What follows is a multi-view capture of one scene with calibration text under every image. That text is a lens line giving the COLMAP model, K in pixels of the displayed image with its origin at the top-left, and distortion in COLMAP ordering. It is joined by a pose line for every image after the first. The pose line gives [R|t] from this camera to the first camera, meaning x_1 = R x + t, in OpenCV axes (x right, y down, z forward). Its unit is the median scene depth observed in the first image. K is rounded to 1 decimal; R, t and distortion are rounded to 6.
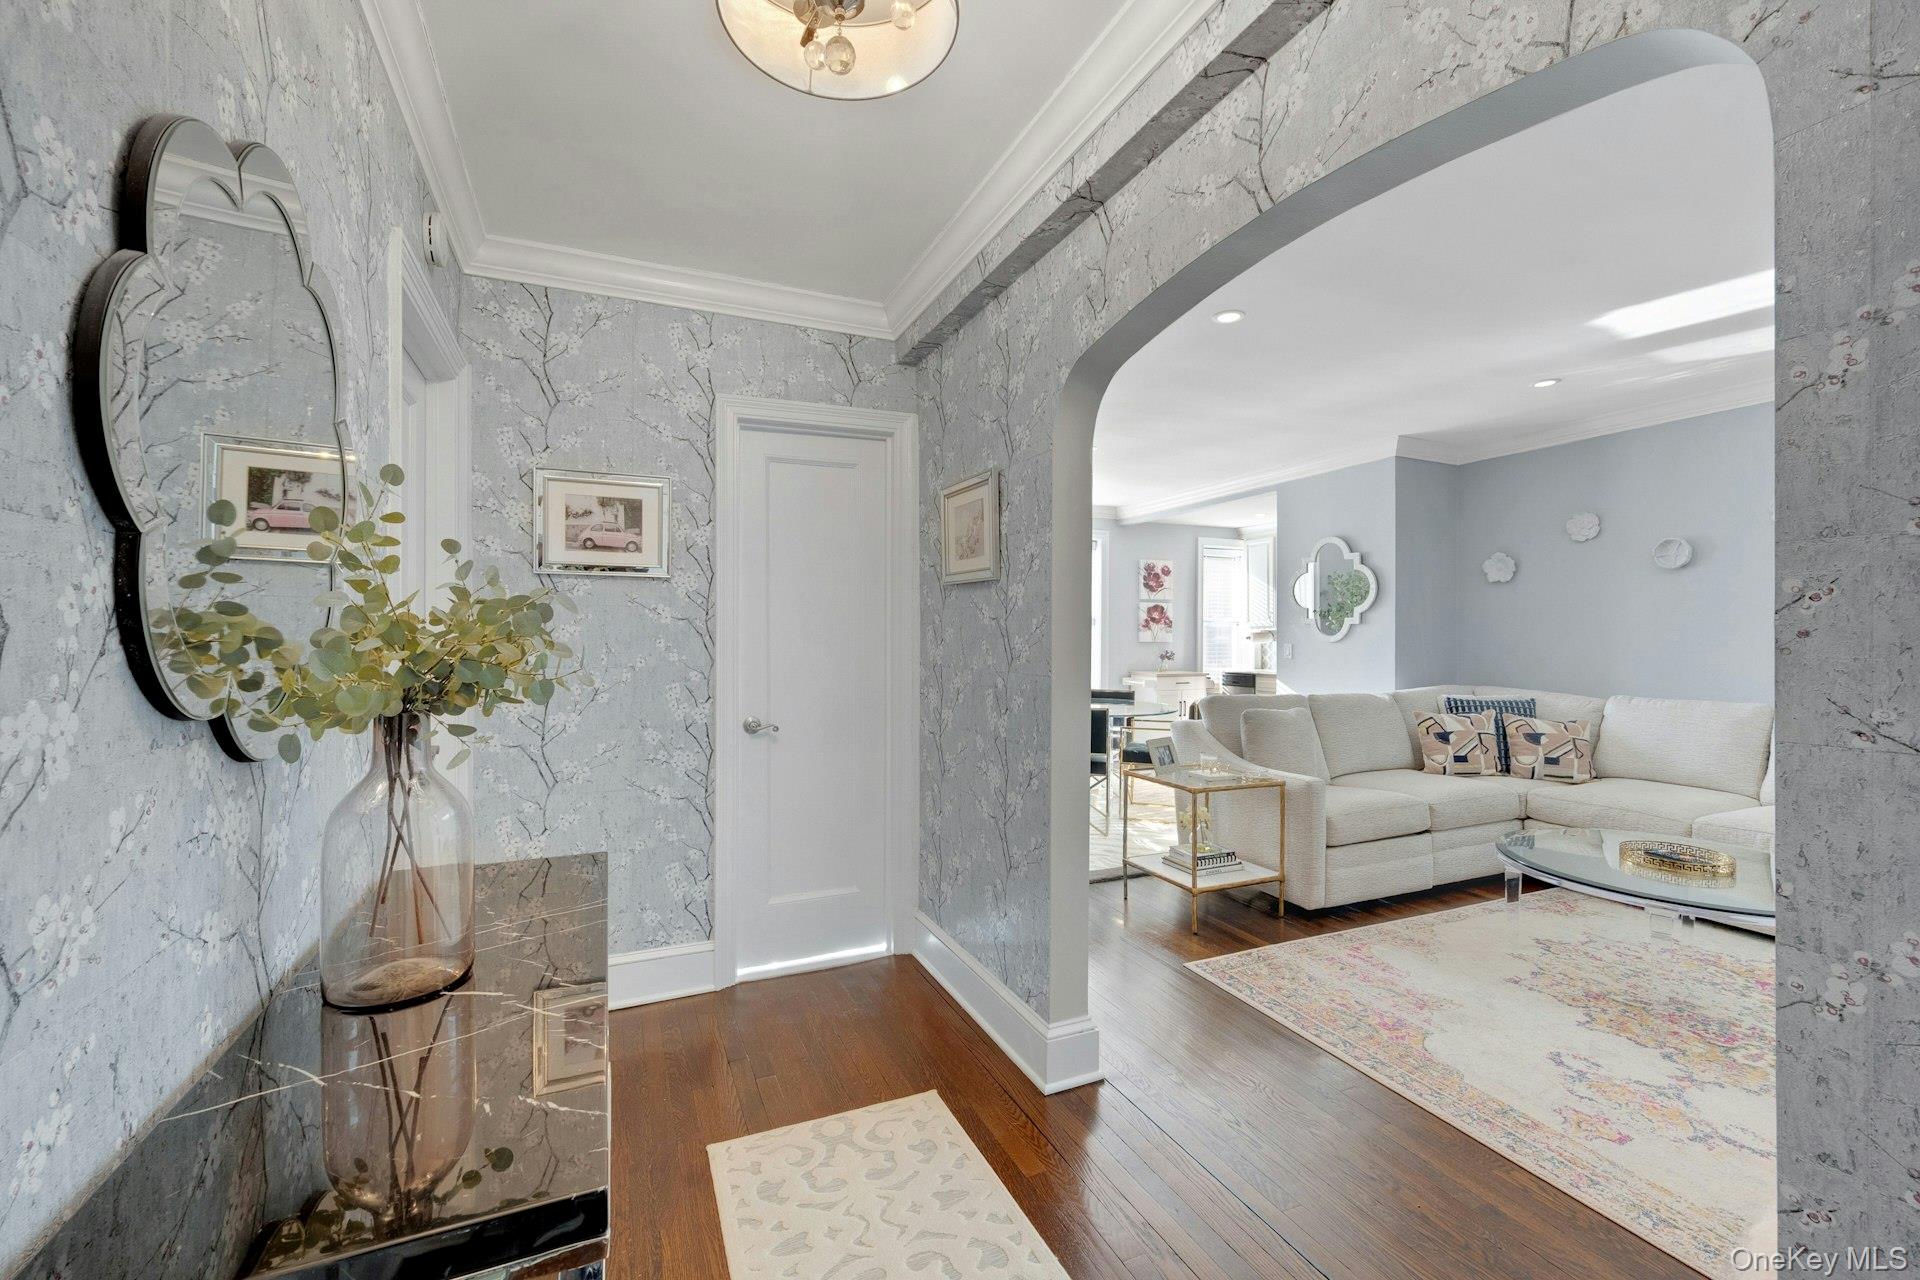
lens RADIAL K [[755.4, 0, 994.8], [0, 755.4, 636.9], [0, 0, 1]] dist [-0.001526, 0.000271]
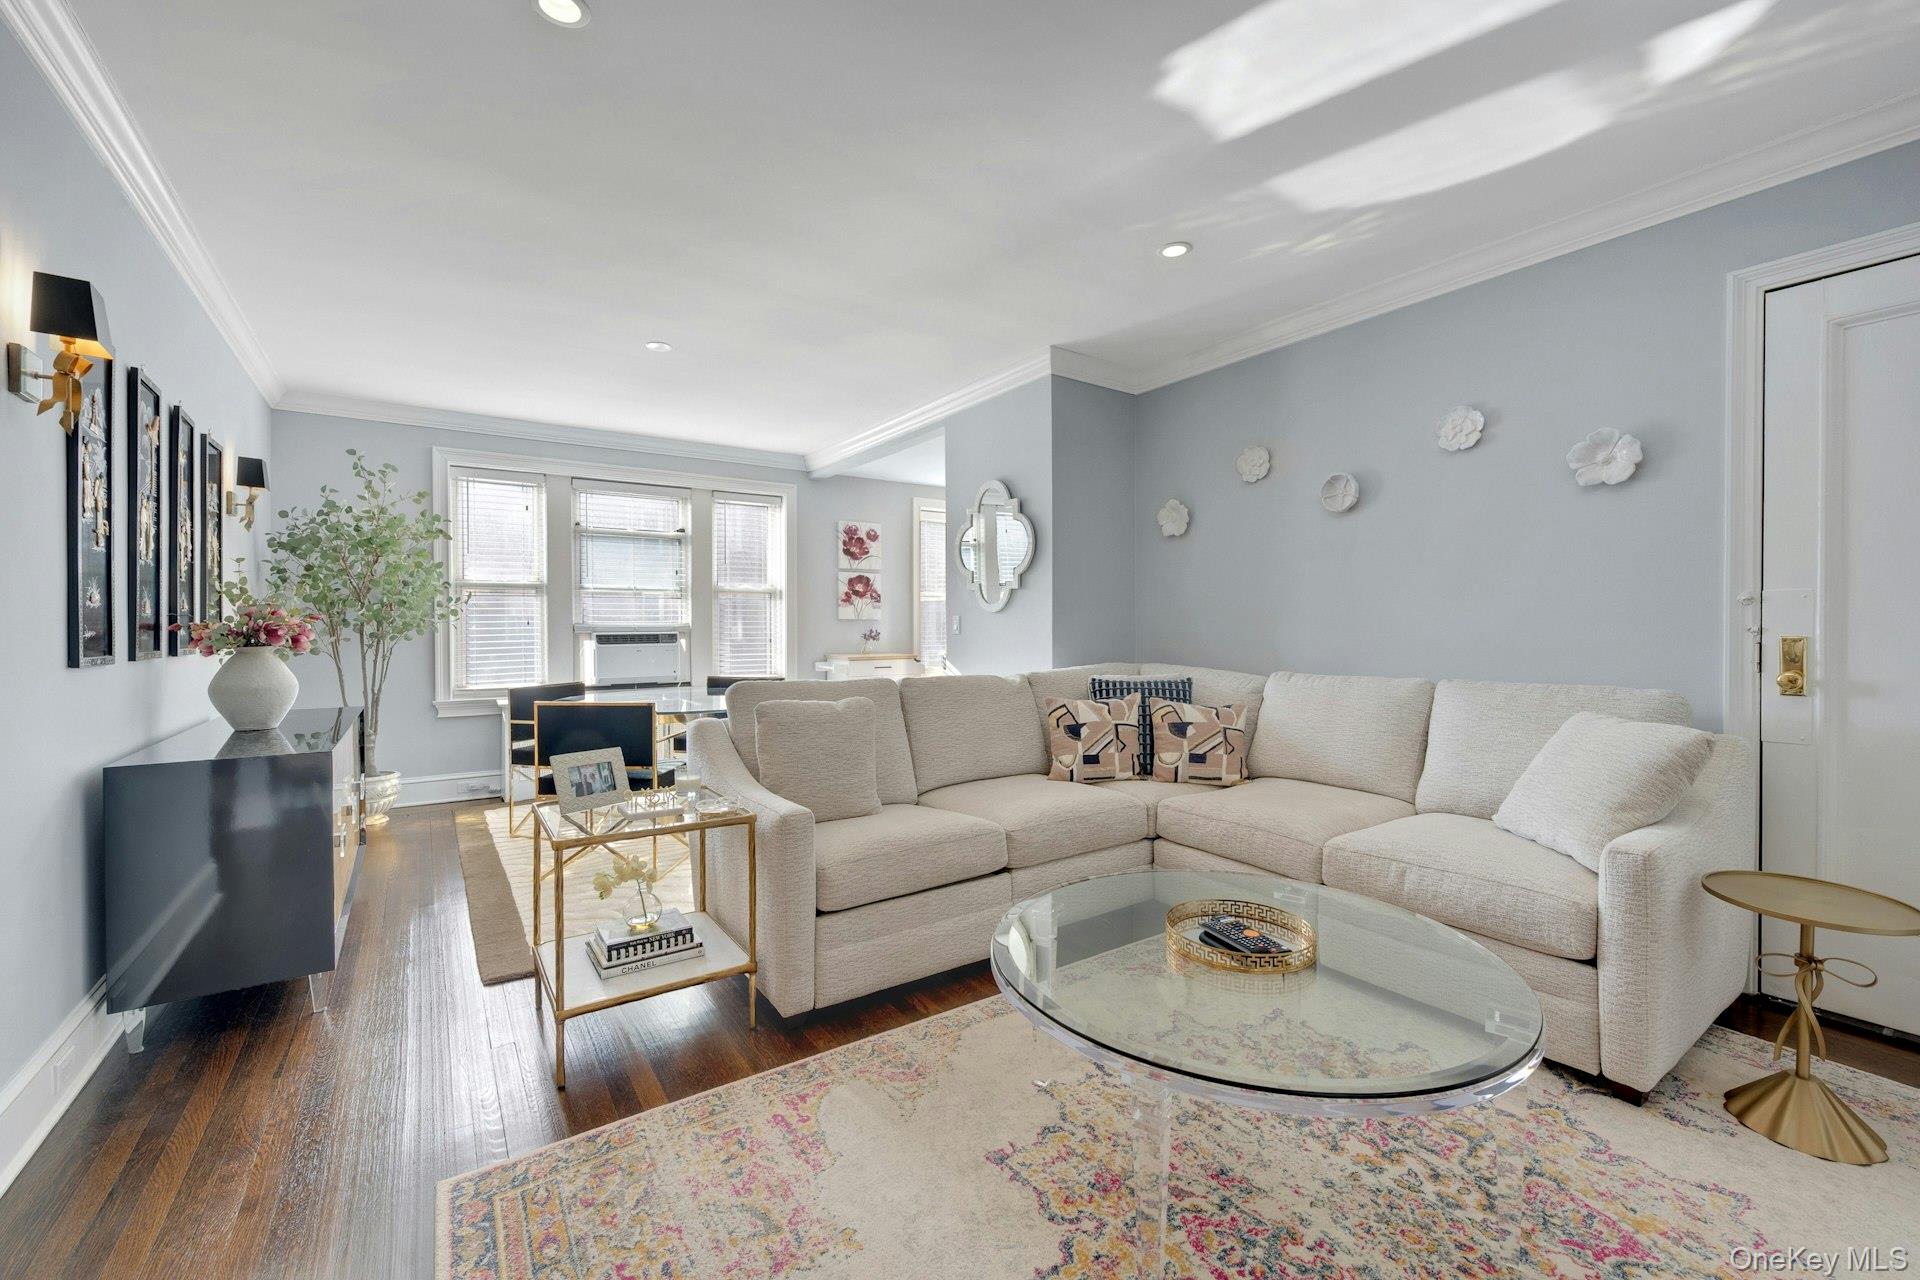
lens RADIAL K [[755.4, 0, 982.1], [0, 755.4, 638.7], [0, 0, 1]] dist [-0.001526, 0.000271]
pose [[0.982158, -0.009814, 0.187800, 0.364707], [0.006291, 0.999793, 0.019349, 0.024945], [-0.187951, -0.017822, 0.982017, 0.276107]]
